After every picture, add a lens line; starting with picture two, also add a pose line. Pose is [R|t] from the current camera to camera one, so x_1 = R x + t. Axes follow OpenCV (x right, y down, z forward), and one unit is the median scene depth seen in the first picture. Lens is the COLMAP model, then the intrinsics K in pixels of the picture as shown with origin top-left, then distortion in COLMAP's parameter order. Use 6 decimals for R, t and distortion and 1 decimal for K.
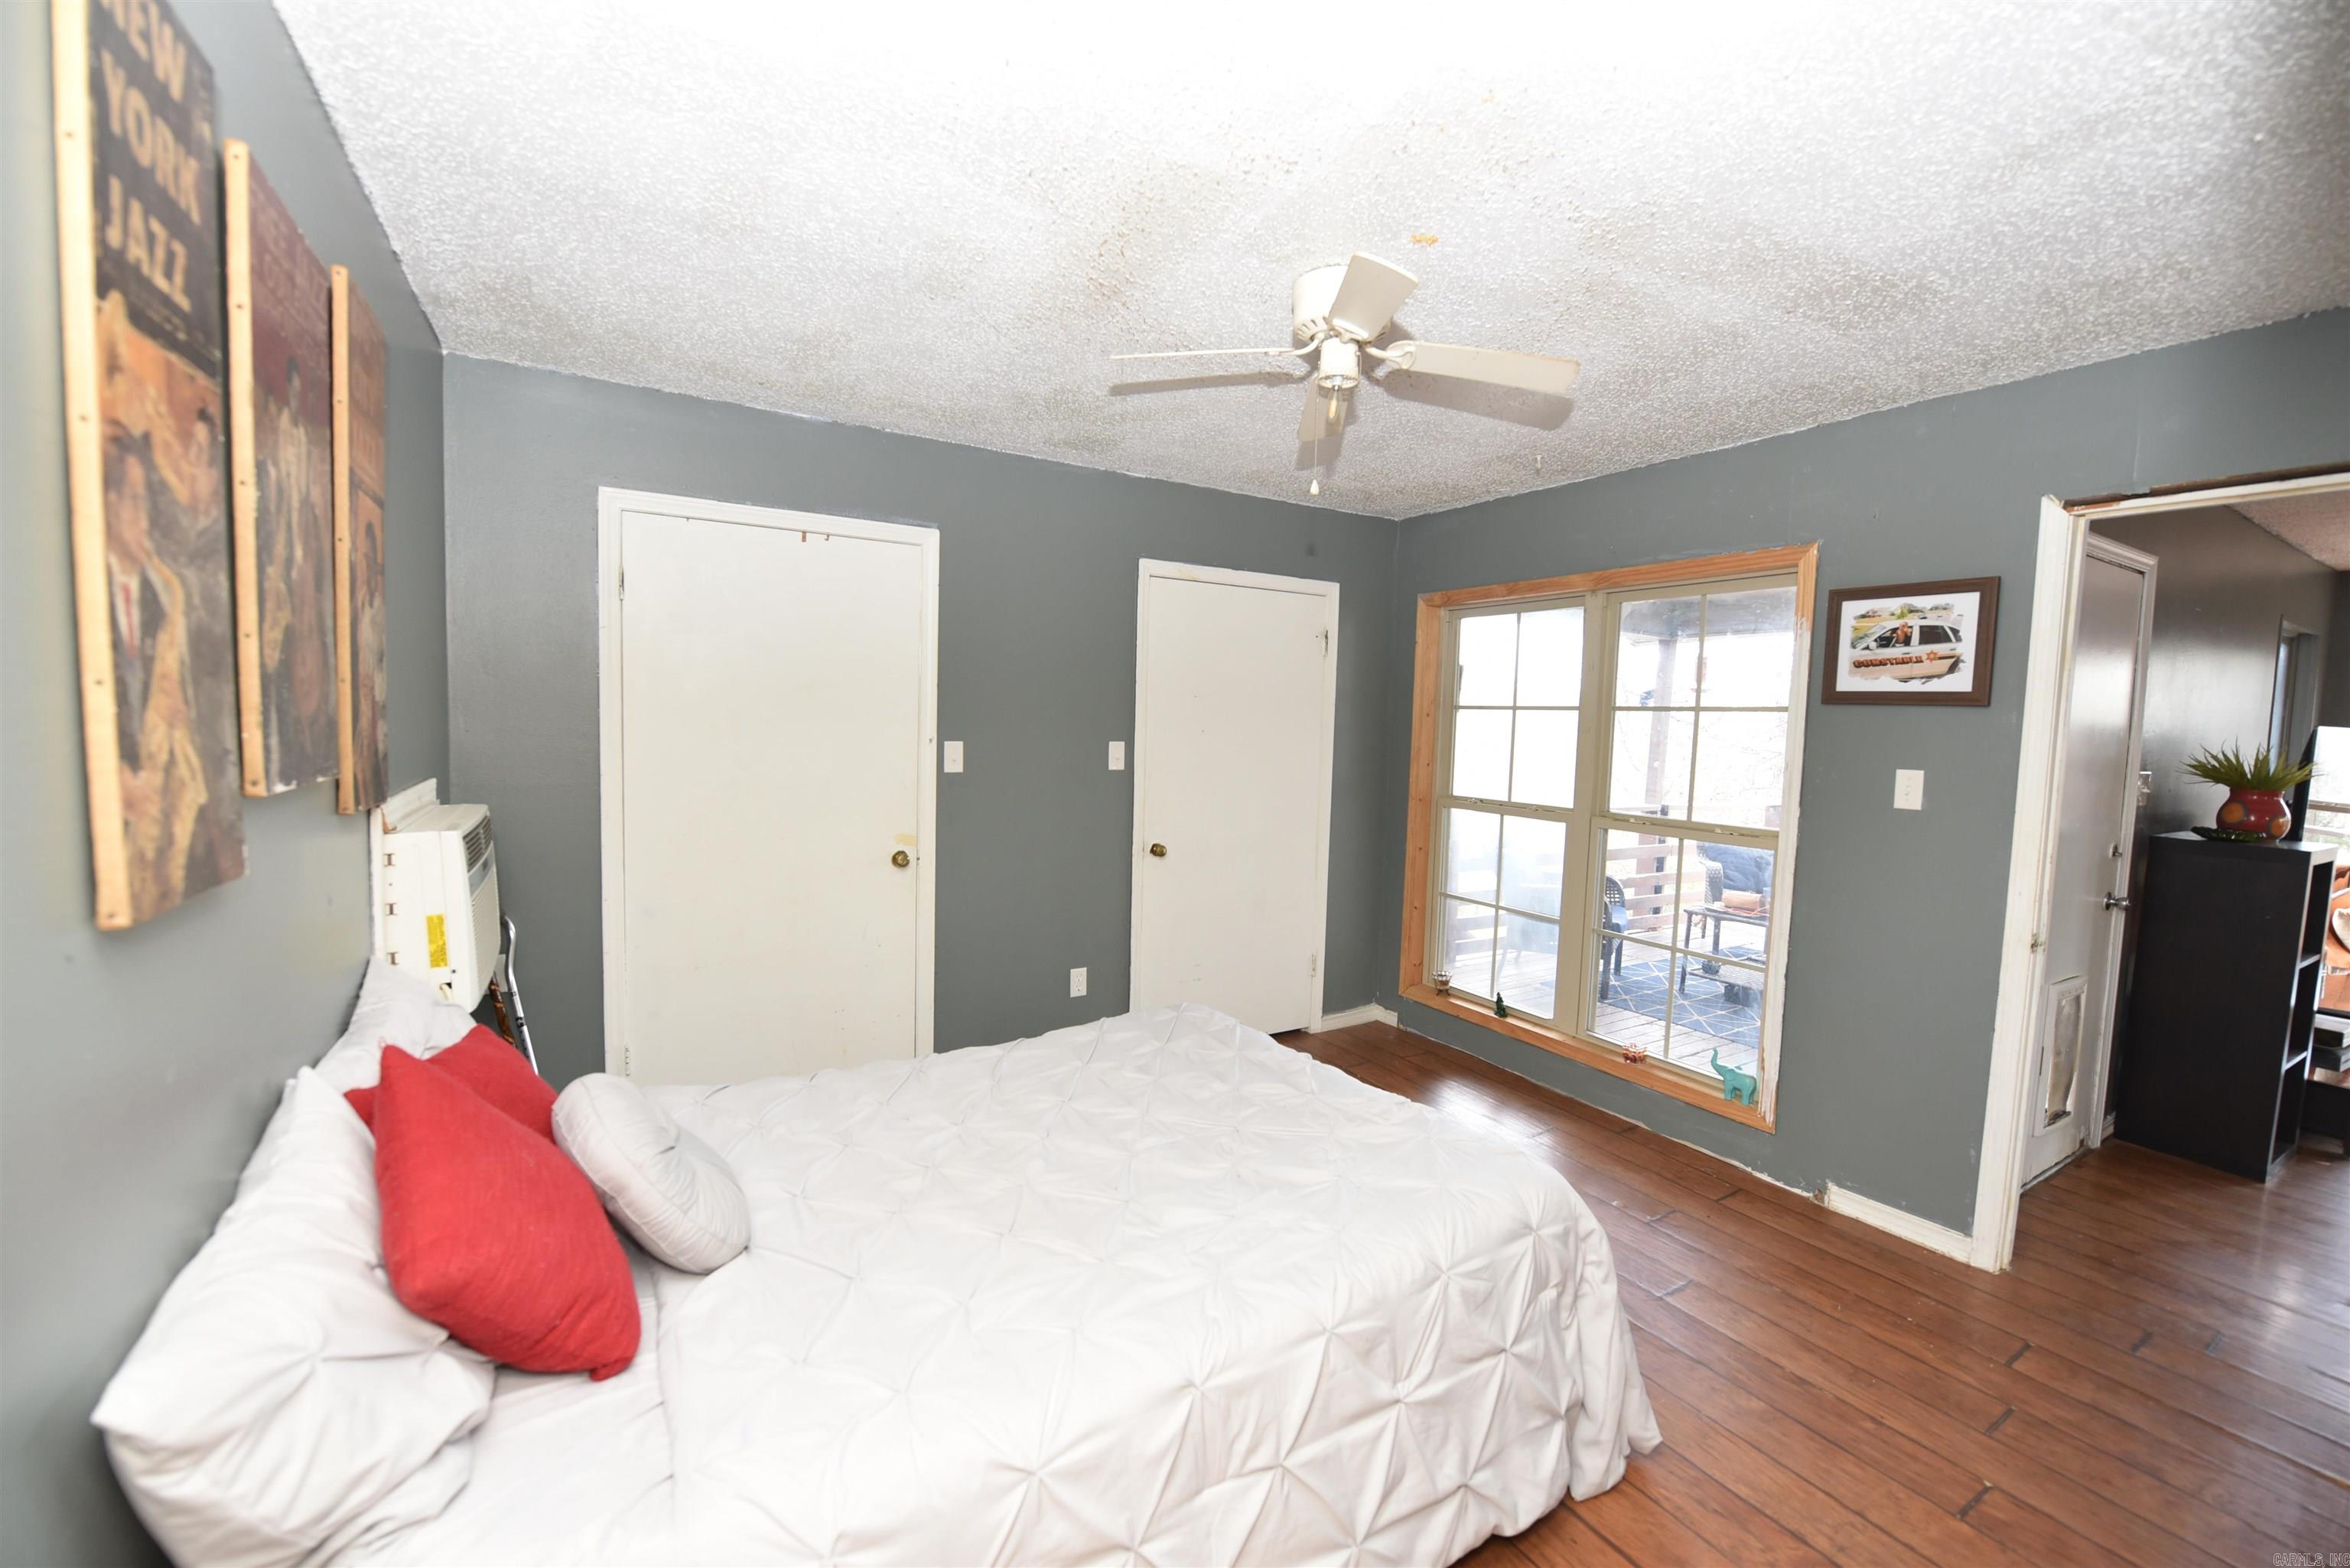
lens RADIAL K [[936.0, 0, 1178.2], [0, 936.0, 781.4], [0, 0, 1]] dist [-0.014864, -0.002084]
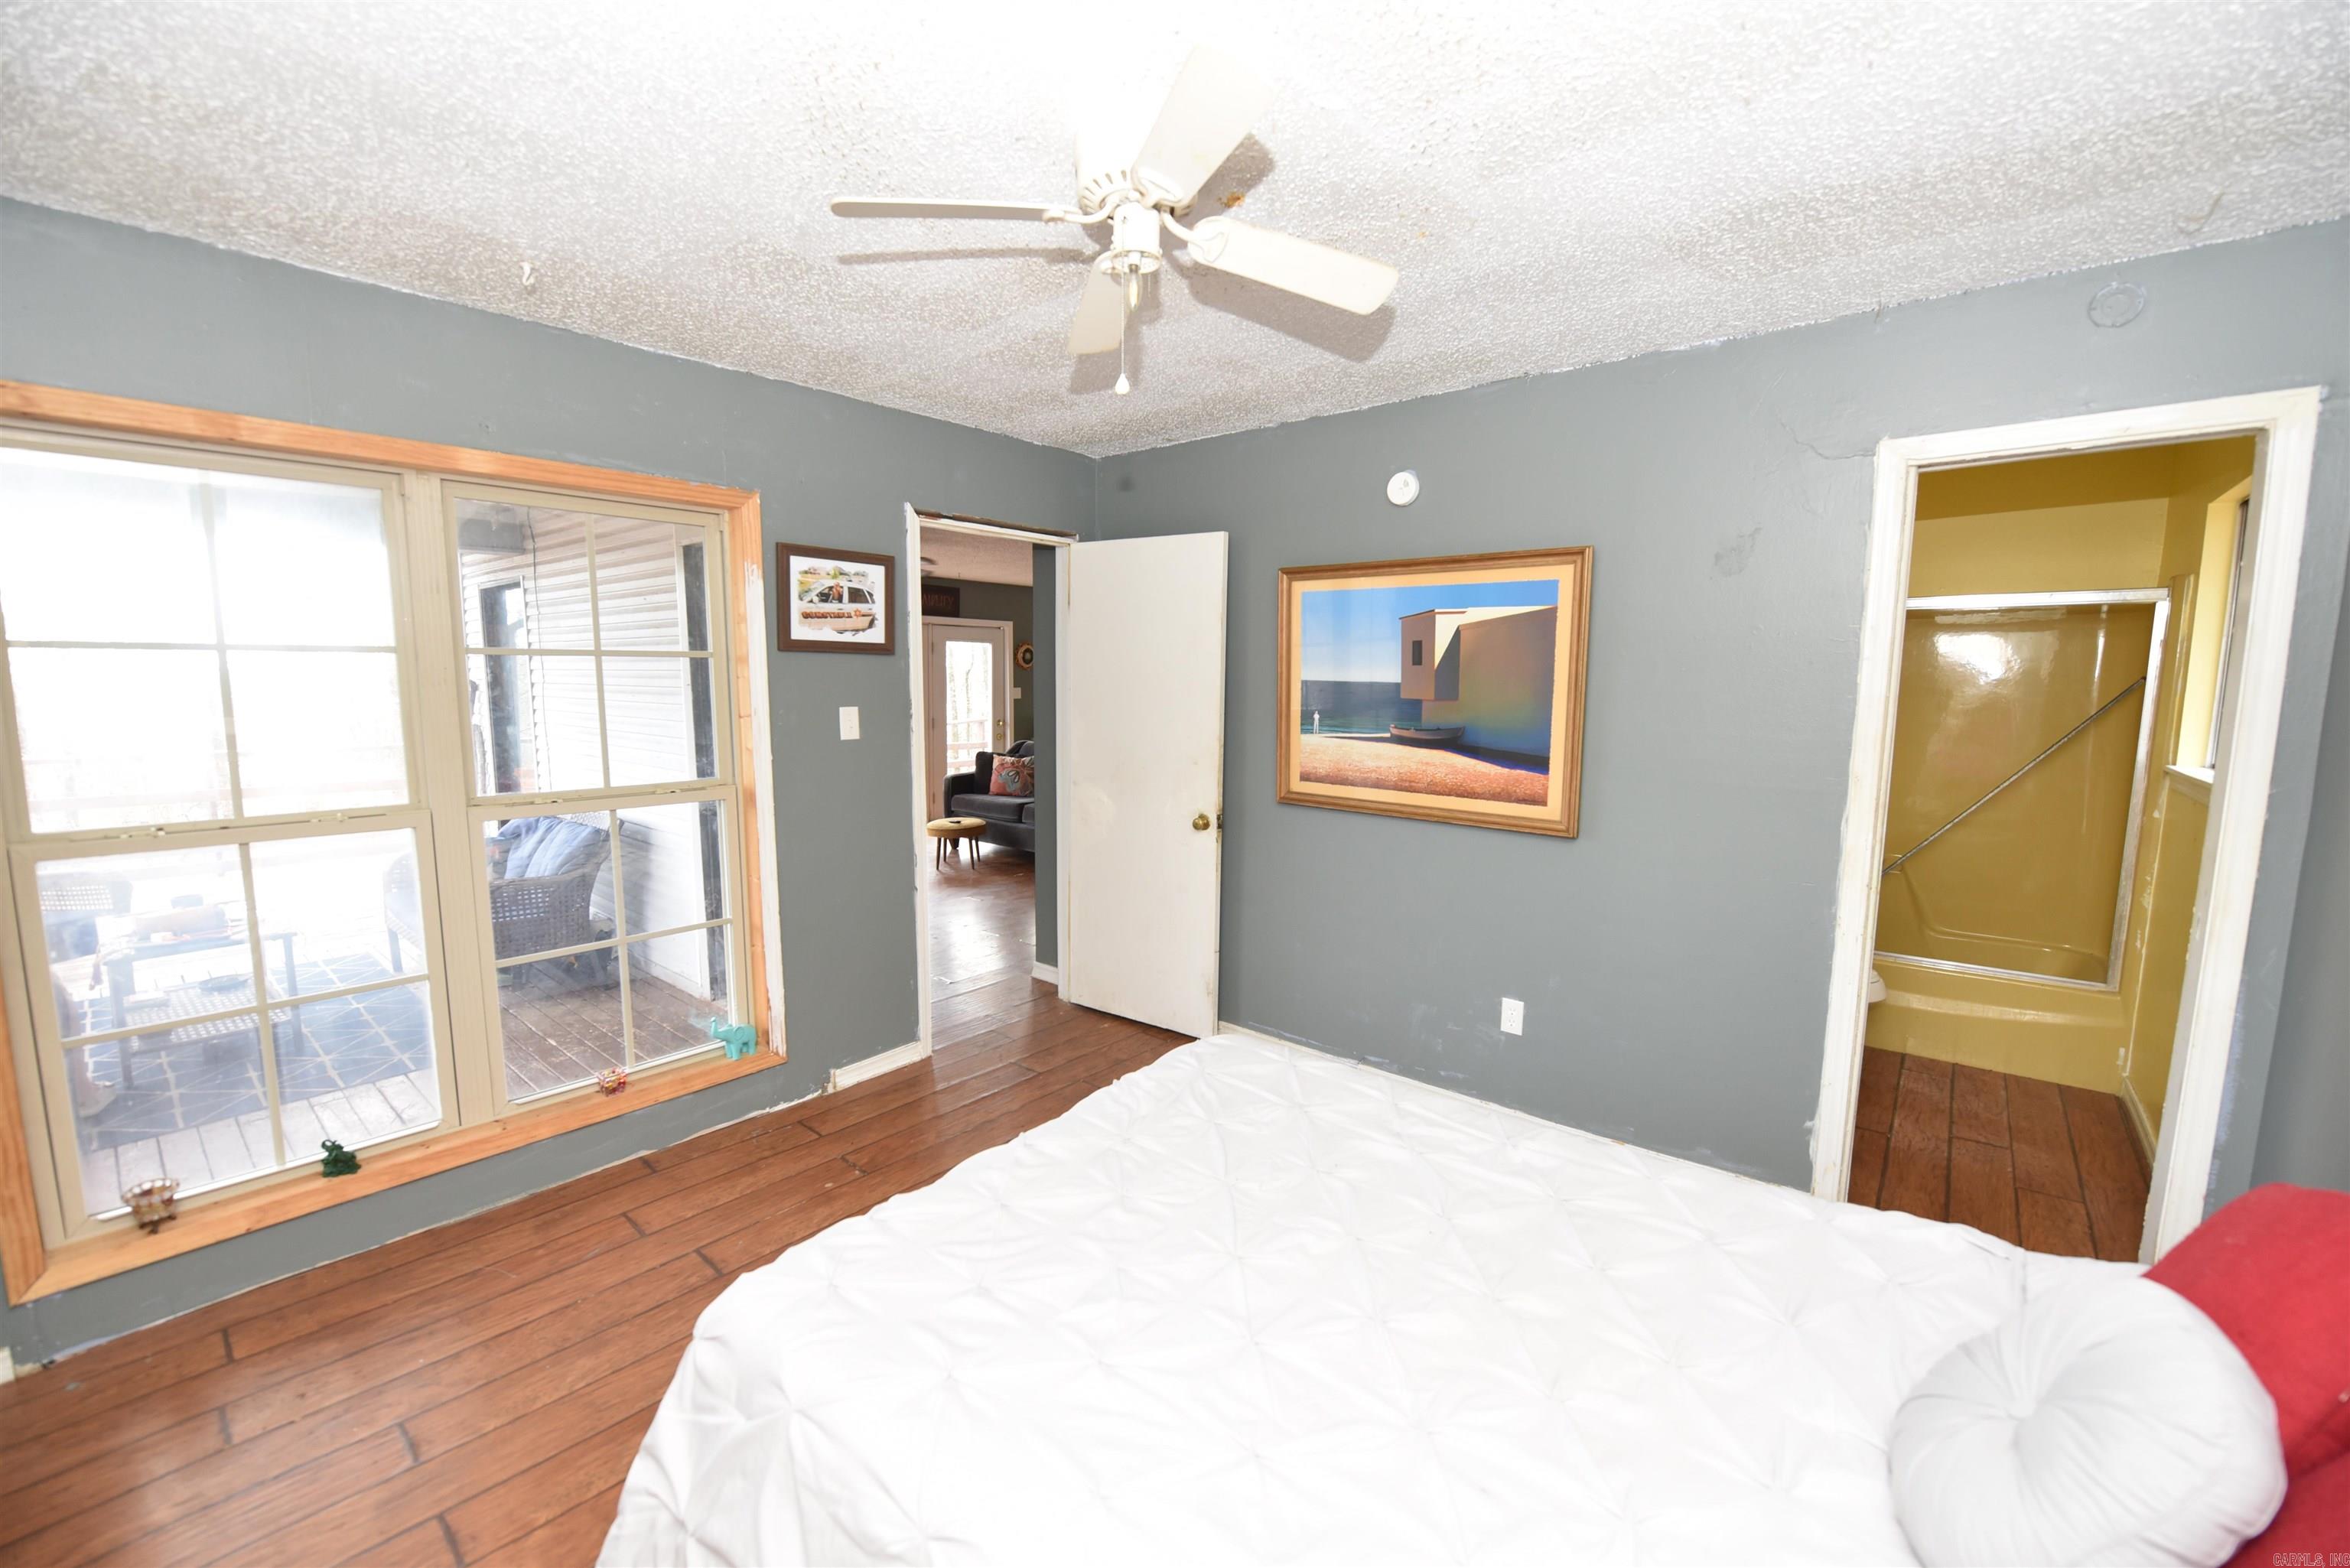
lens RADIAL K [[936.0, 0, 1177.1], [0, 936.0, 786.8], [0, 0, 1]] dist [-0.014864, -0.002084]
pose [[-0.319424, -0.138348, 0.937458, -0.483045], [0.053003, 0.985128, 0.163443, -0.082664], [-0.946129, 0.101896, -0.307340, 0.937430]]
